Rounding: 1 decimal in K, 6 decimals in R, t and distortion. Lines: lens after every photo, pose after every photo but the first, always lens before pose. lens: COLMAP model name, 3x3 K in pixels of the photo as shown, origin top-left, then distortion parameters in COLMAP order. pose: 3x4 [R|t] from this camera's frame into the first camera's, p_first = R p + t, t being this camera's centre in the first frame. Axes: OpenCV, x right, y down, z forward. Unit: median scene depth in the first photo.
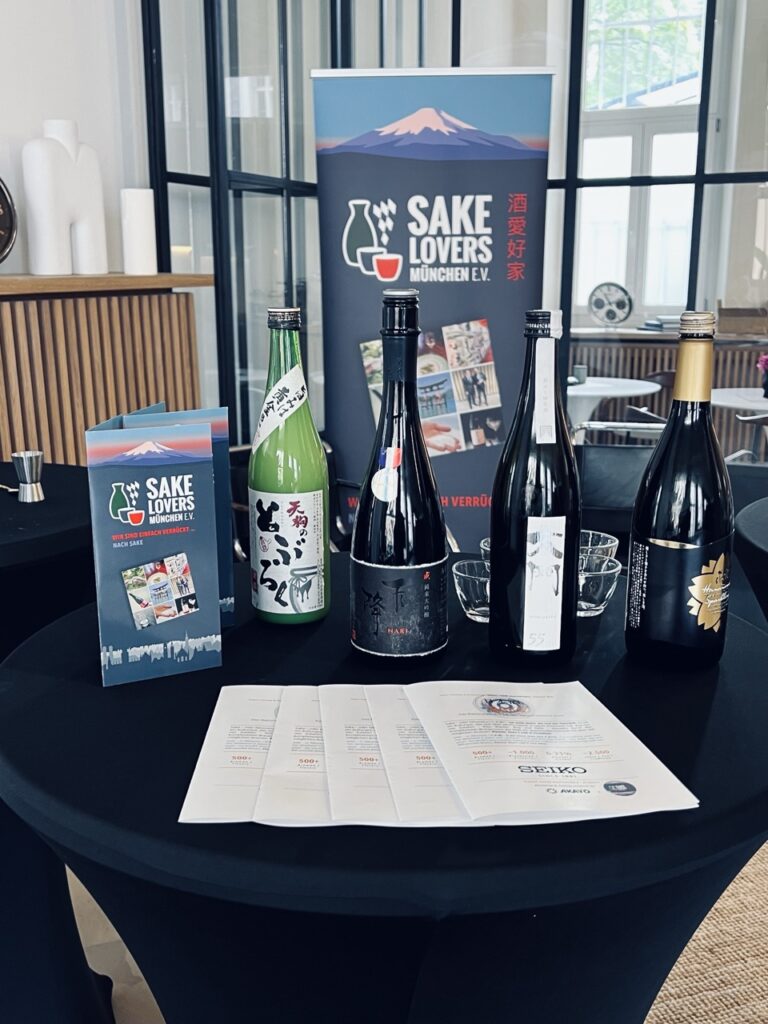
lens RADIAL K [[1086.2, 0, 384.0], [0, 1086.2, 512.0], [0, 0, 1]] dist [0.108101, -0.011847]
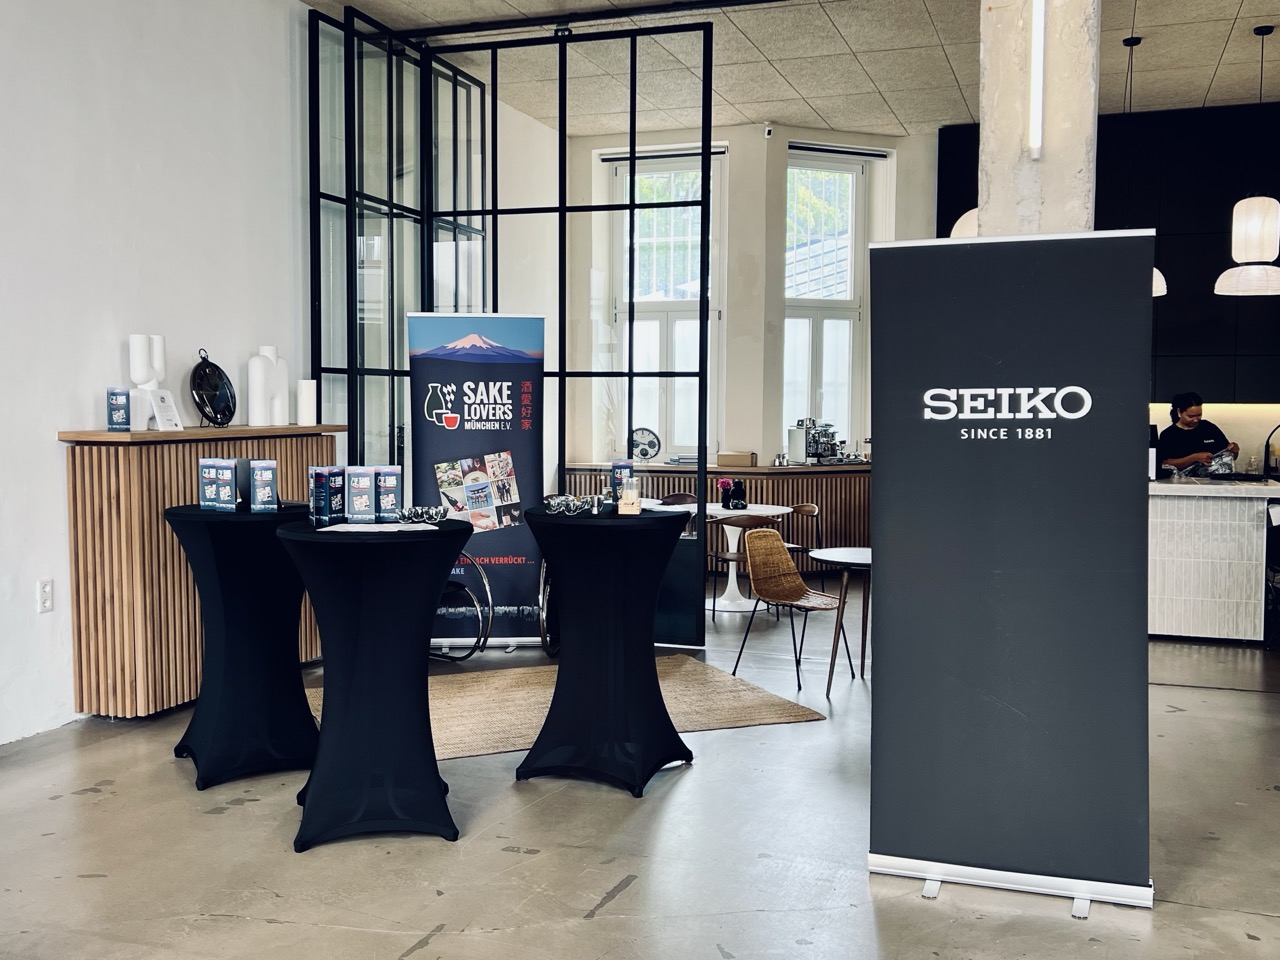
lens RADIAL K [[1292.9, 0, 640.0], [0, 1292.9, 480.0], [0, 0, 1]] dist [0.150430, -0.002114]
pose [[0.994738, 0.003079, 0.102403, 0.089945], [0.013260, 0.987272, -0.158487, 0.194651], [-0.101588, 0.159011, 0.982036, -1.019629]]
